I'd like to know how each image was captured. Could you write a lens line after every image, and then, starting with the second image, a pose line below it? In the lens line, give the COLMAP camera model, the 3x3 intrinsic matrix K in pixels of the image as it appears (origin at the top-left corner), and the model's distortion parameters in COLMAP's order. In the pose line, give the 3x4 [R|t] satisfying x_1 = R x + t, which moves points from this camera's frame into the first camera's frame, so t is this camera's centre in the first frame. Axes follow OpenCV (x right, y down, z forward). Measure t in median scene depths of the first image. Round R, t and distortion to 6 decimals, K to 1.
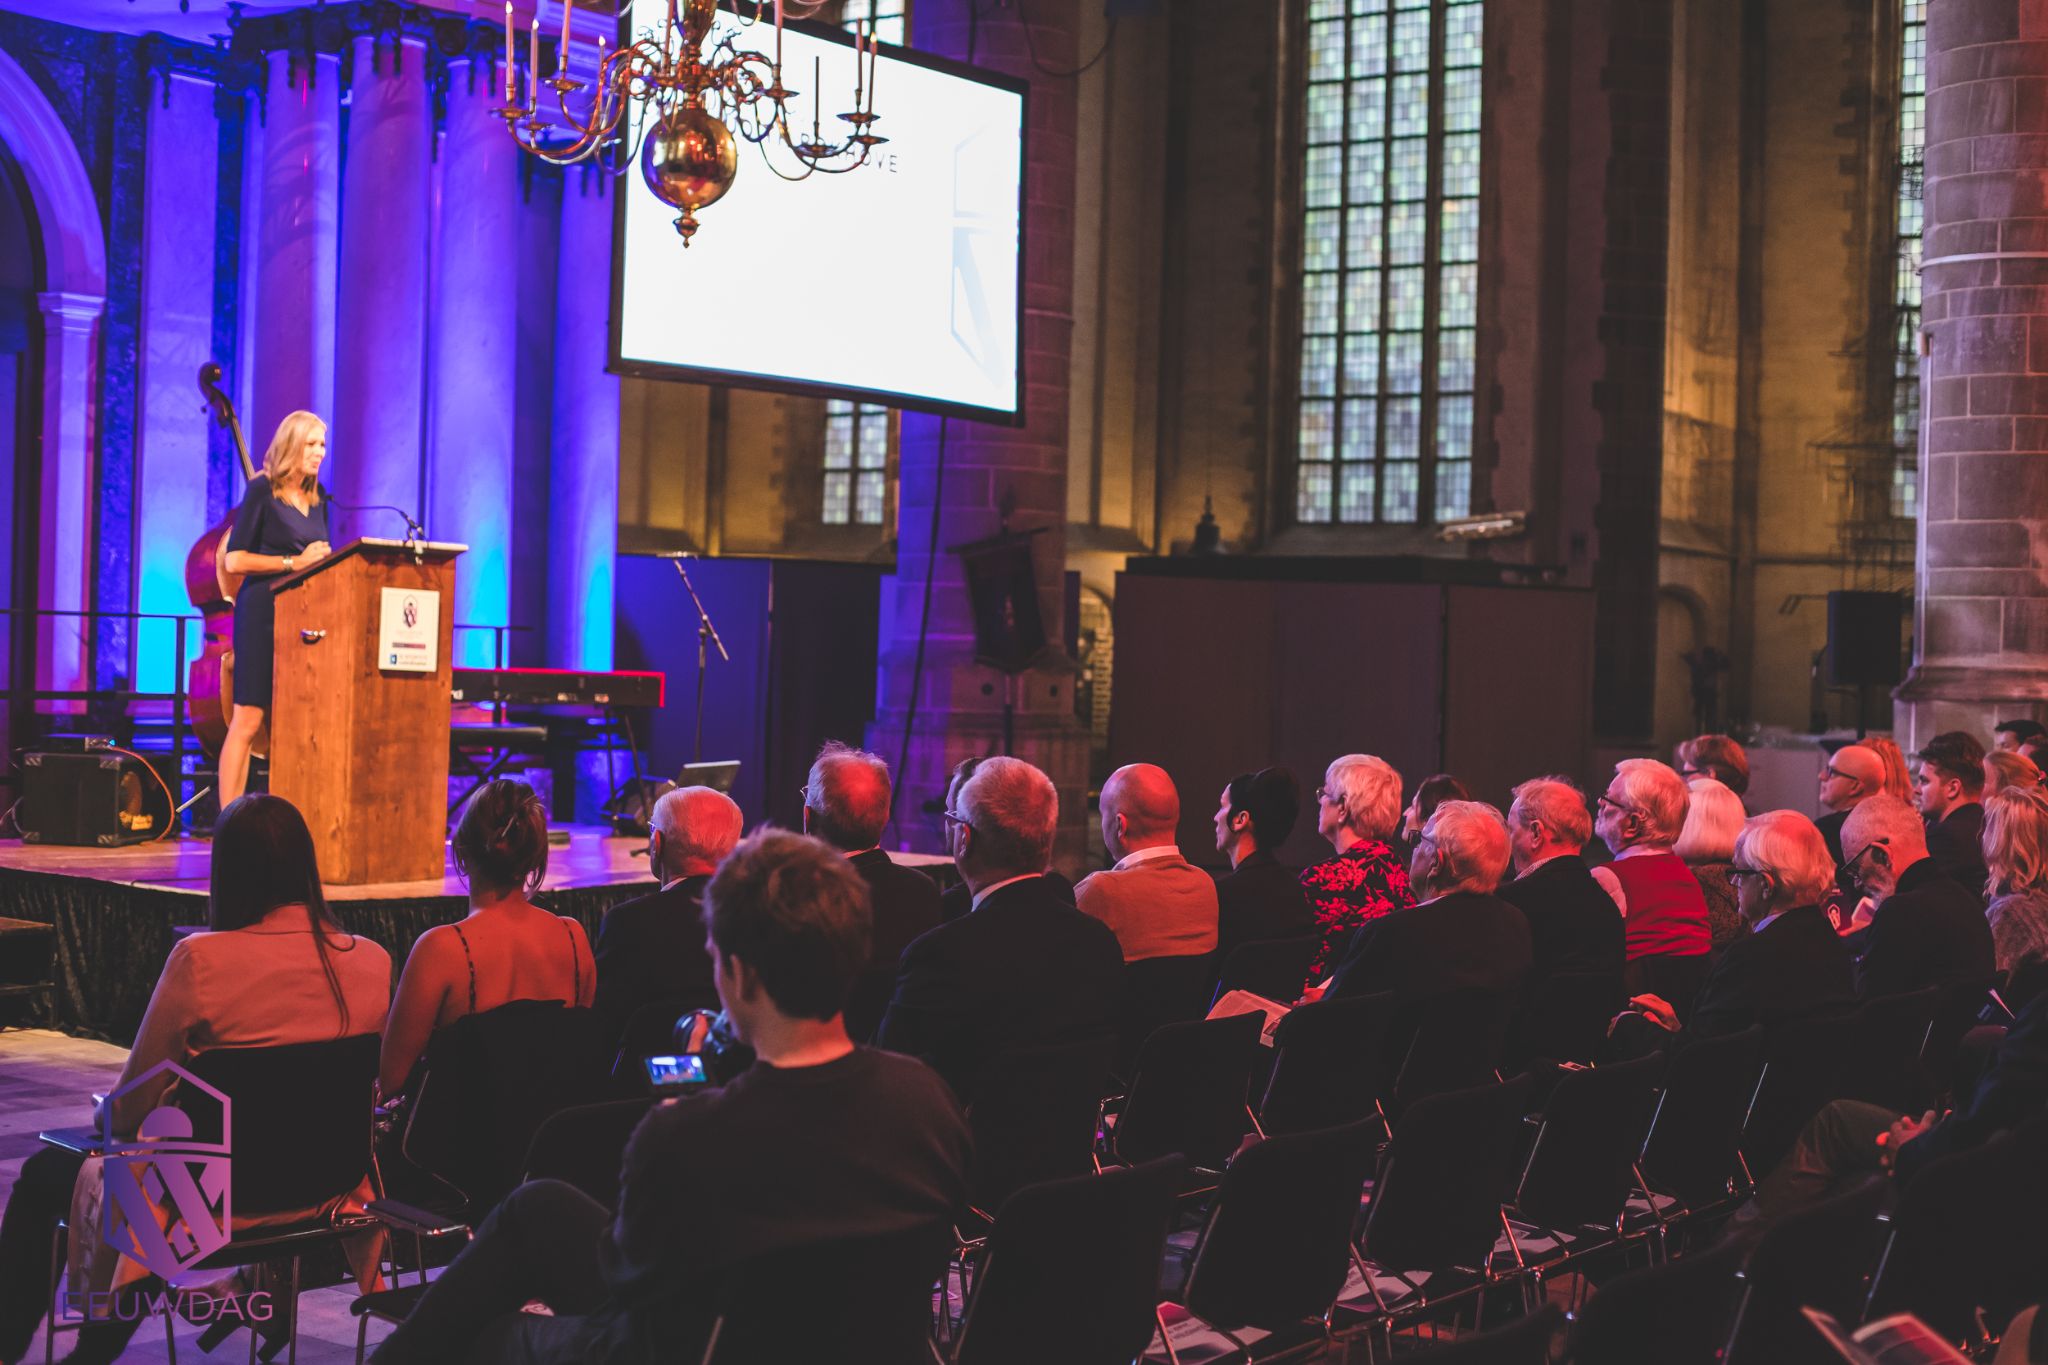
lens RADIAL K [[2937.1, 0, 1066.4], [0, 2937.1, 689.6], [0, 0, 1]] dist [-0.111464, 0.000000]
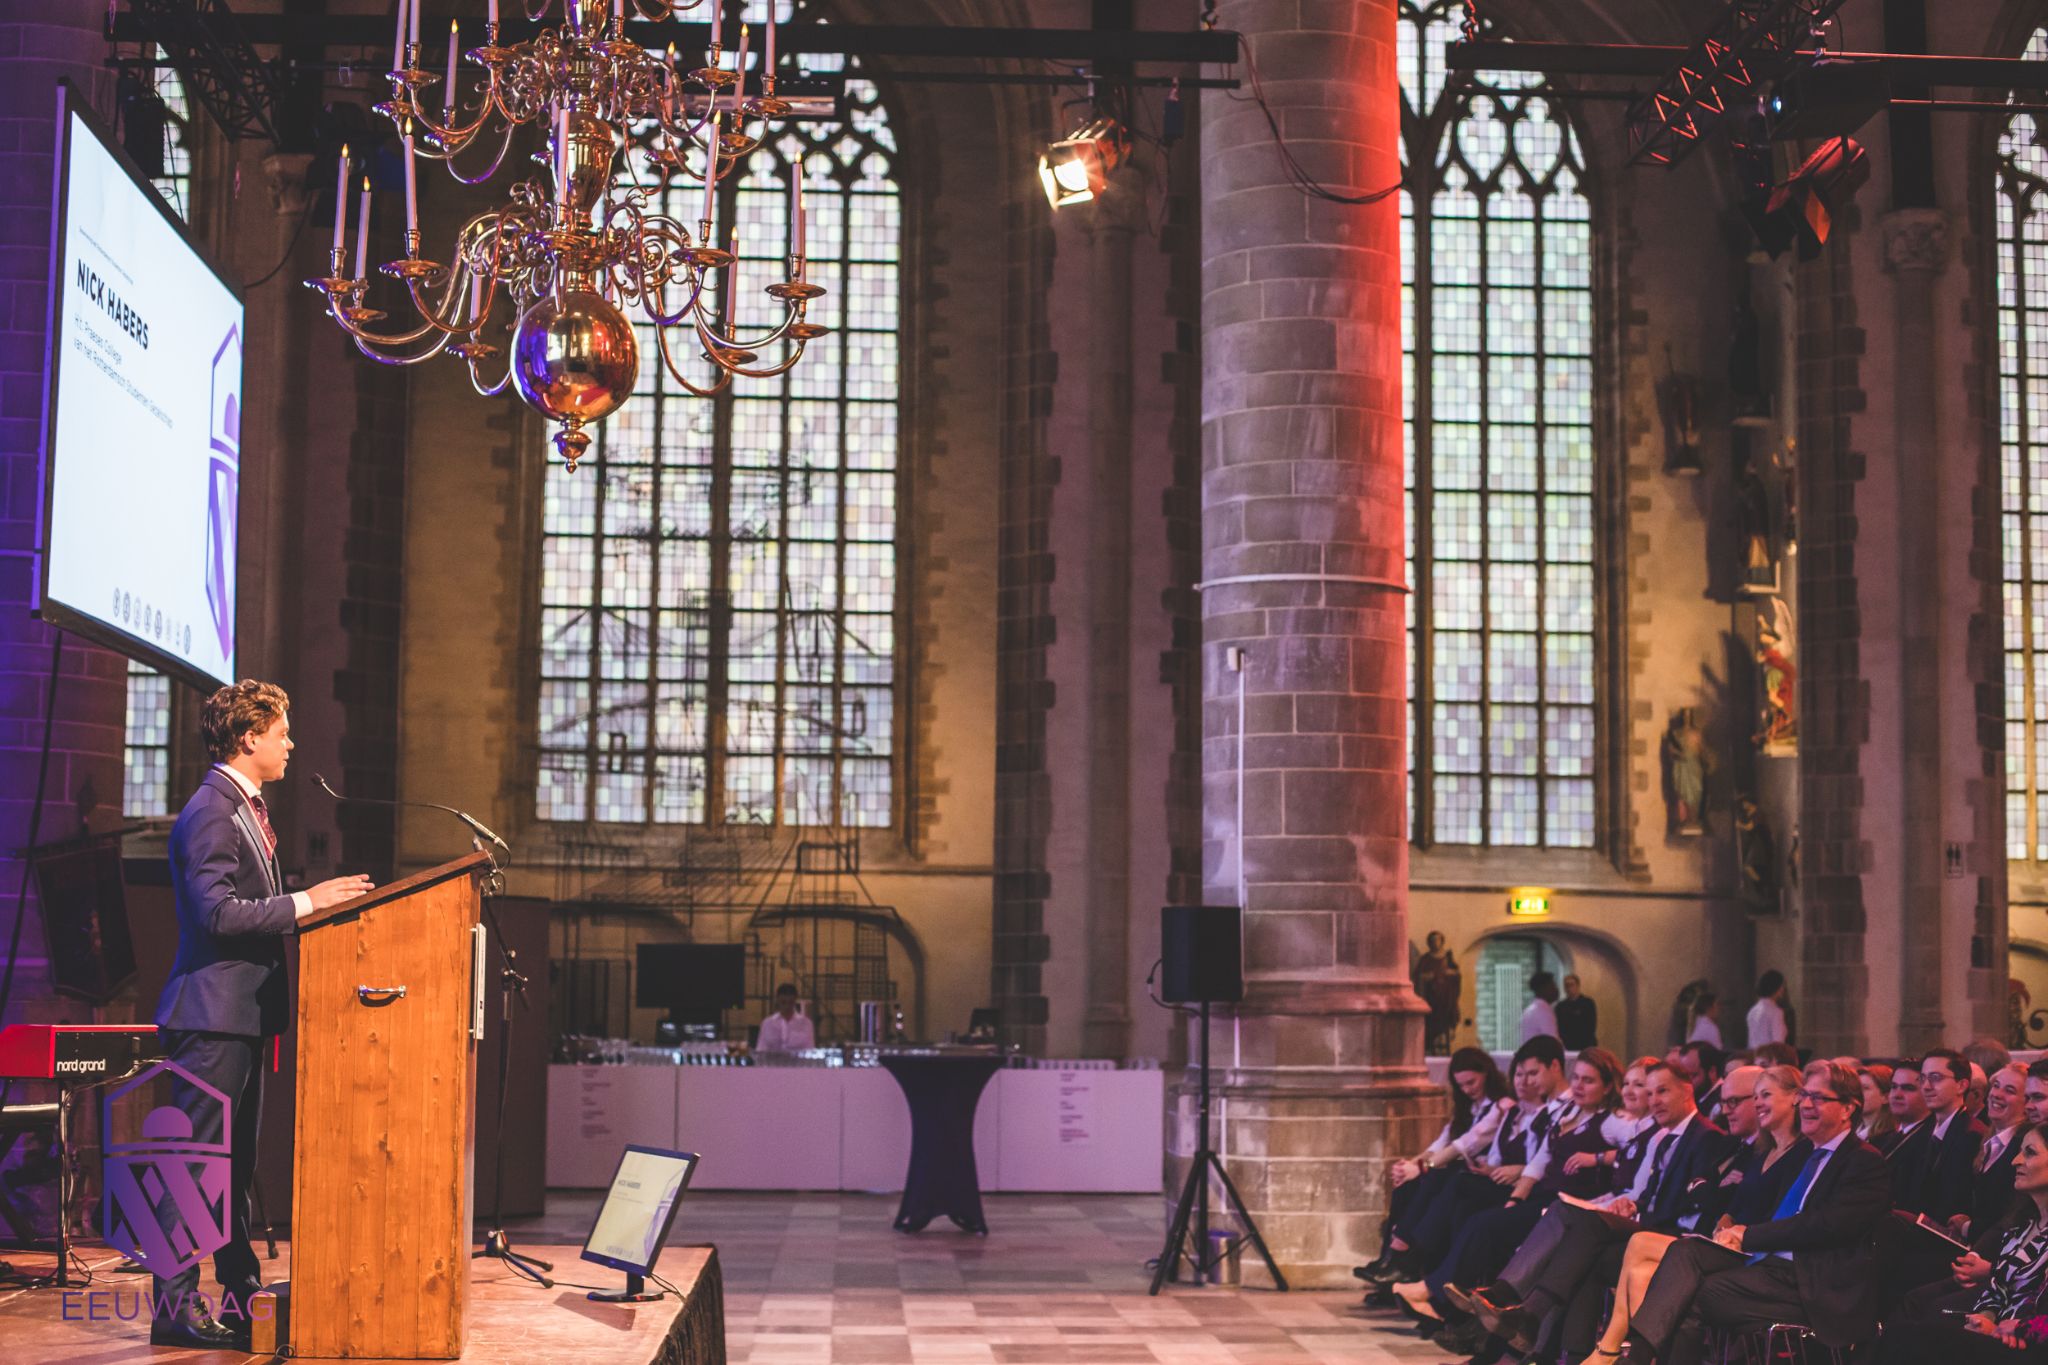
lens RADIAL K [[2937.1, 0, 1017.2], [0, 2937.1, 697.1], [0, 0, 1]] dist [-0.111464, 0.000000]
pose [[0.780419, 0.040277, 0.623959, -0.405634], [0.020482, 0.995741, -0.089892, -0.016426], [-0.624922, 0.082933, 0.776270, 0.263195]]
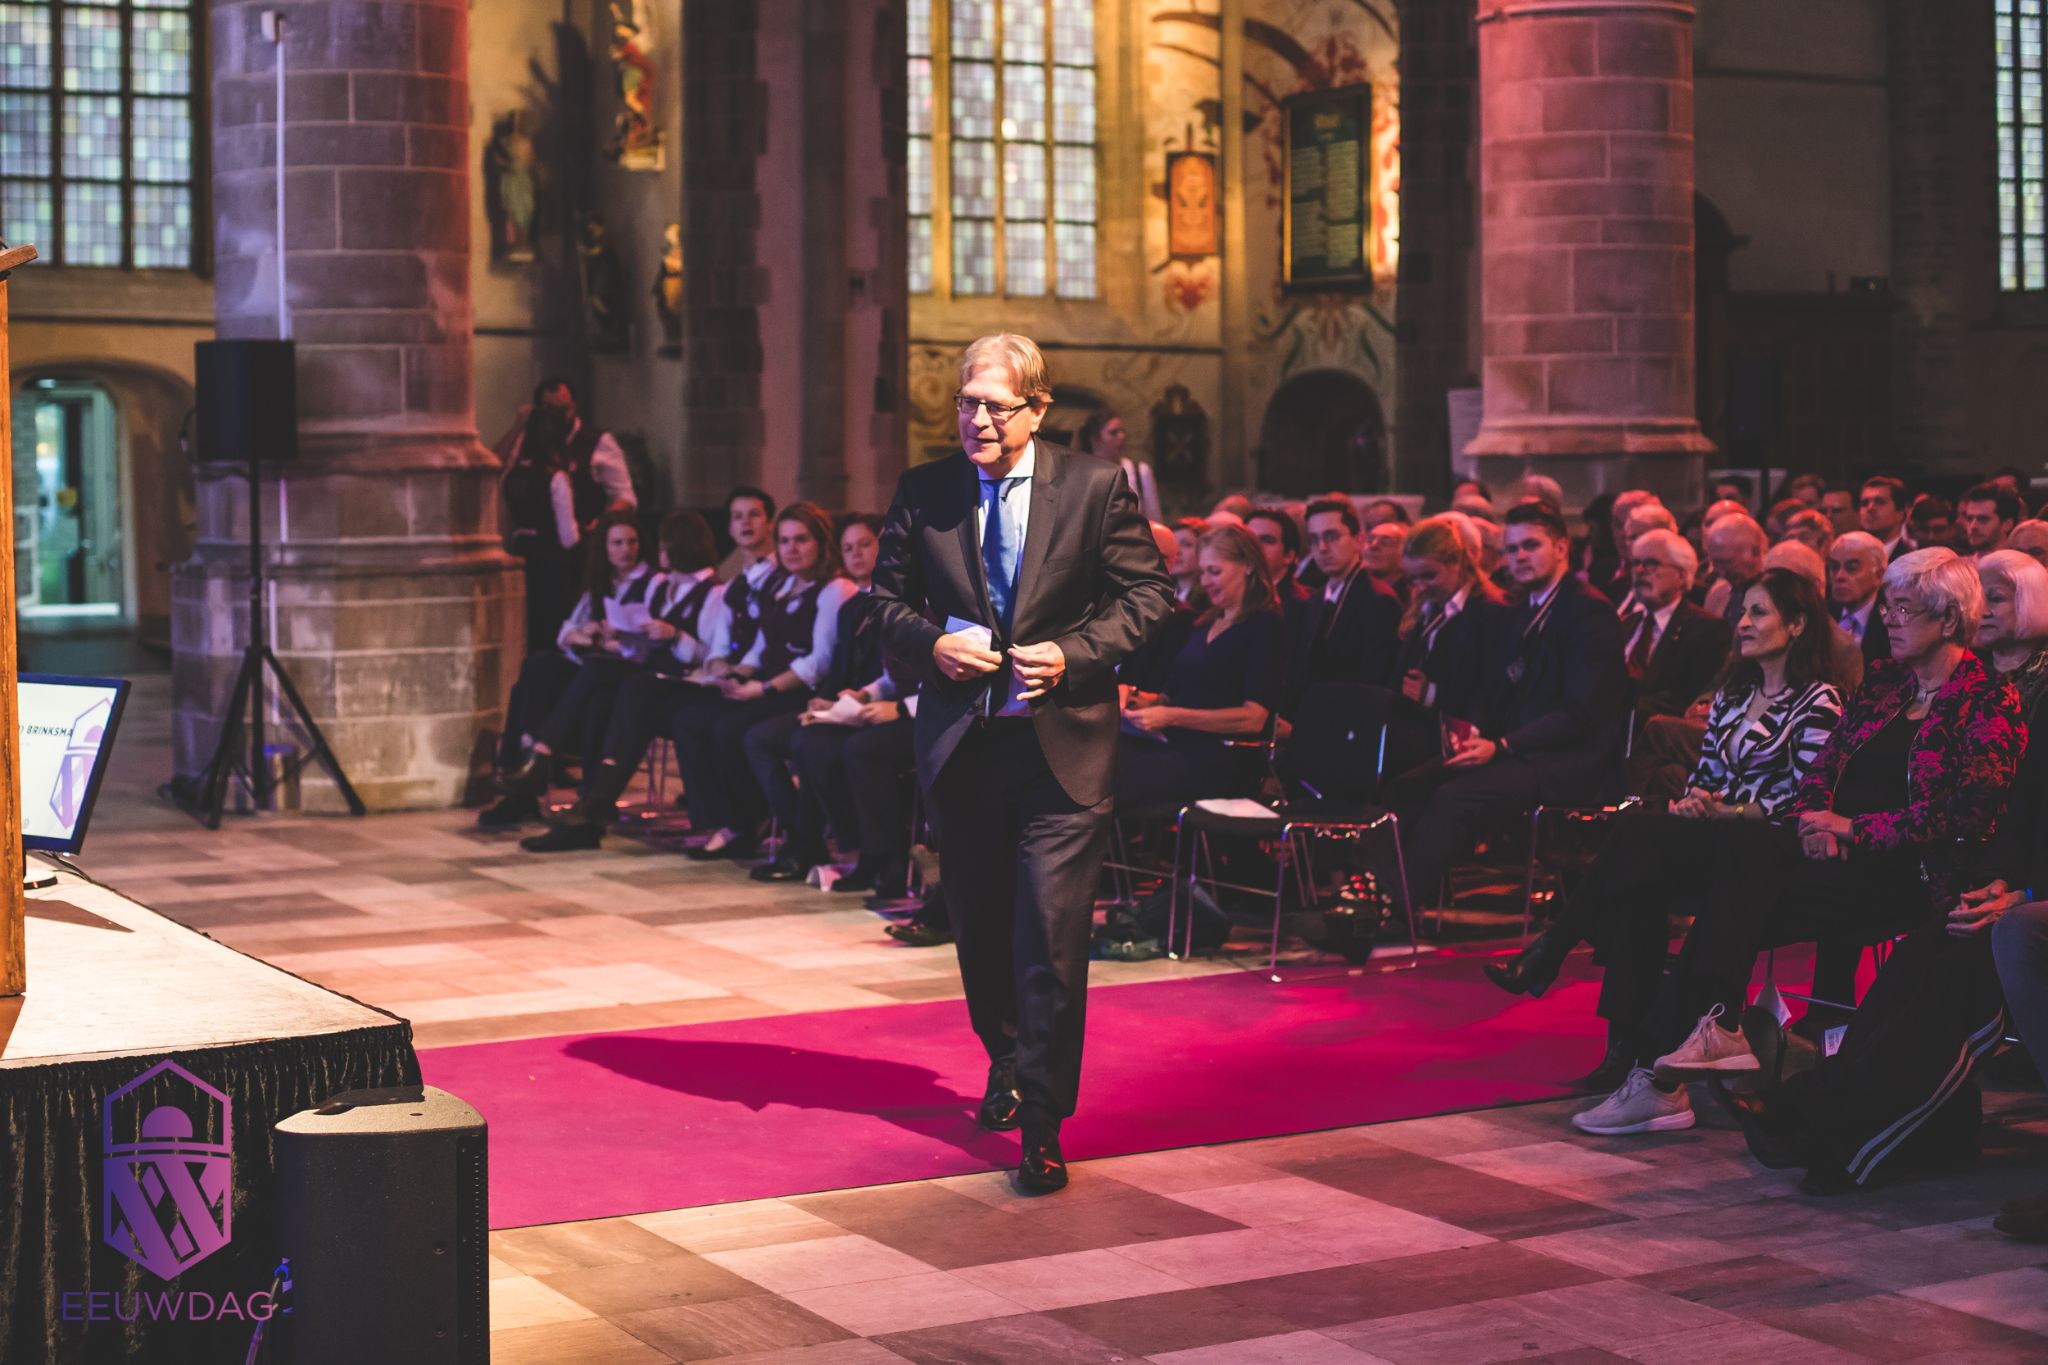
lens RADIAL K [[3401.8, 0, 1014.5], [0, 3401.8, 674.1], [0, 0, 1]] dist [-0.176600, 0.000000]
pose [[0.432031, -0.092342, 0.897119, -0.461909], [0.029631, 0.995661, 0.088216, -0.018326], [-0.901372, -0.011530, 0.432892, 0.427880]]
